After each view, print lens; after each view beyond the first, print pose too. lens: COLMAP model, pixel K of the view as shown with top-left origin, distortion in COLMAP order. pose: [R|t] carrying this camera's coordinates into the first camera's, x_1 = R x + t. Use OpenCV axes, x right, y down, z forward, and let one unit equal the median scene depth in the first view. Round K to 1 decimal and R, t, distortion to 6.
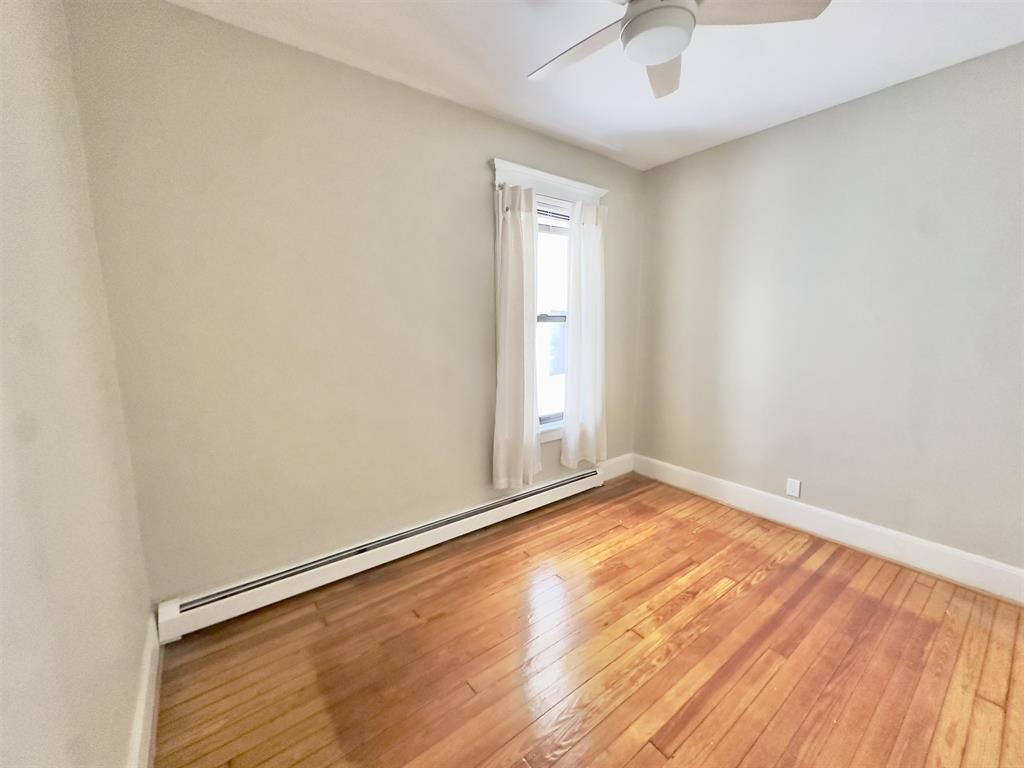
lens RADIAL K [[408.9, 0, 512.0], [0, 408.9, 384.0], [0, 0, 1]] dist [-0.001458, -0.000214]
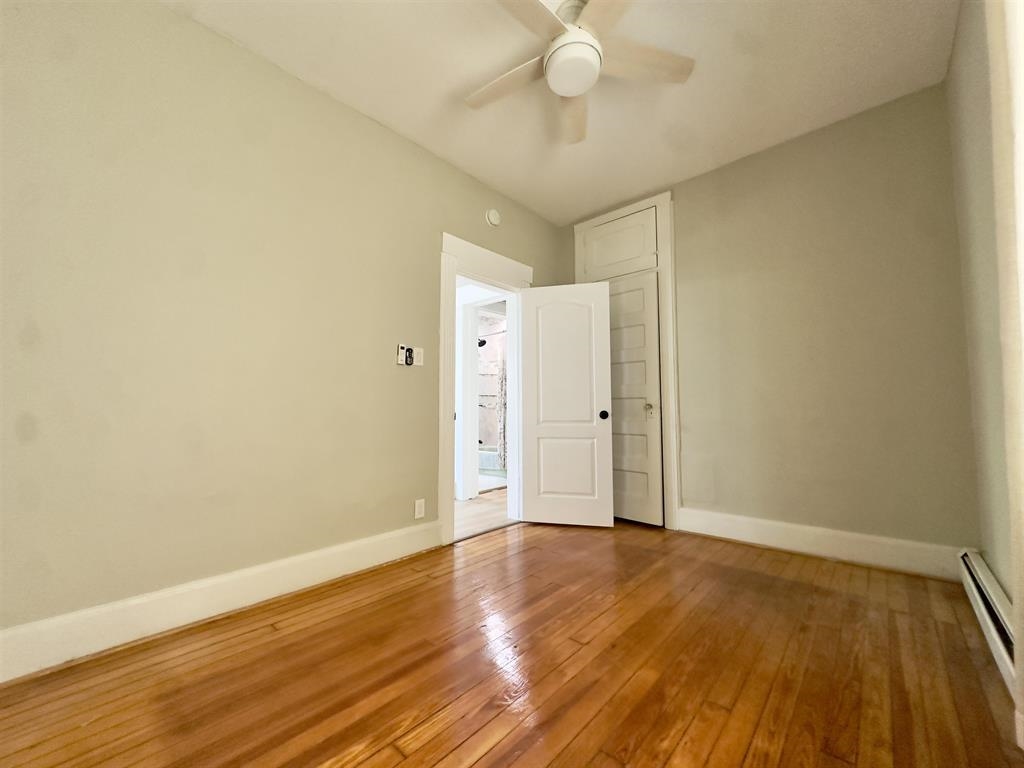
lens RADIAL K [[408.9, 0, 512.0], [0, 408.9, 384.0], [0, 0, 1]] dist [-0.001458, -0.000214]
pose [[-0.983039, 0.003709, -0.183359, 0.575719], [-0.010644, 0.996956, 0.077235, 0.005896], [0.183088, 0.077876, -0.980007, 1.716843]]
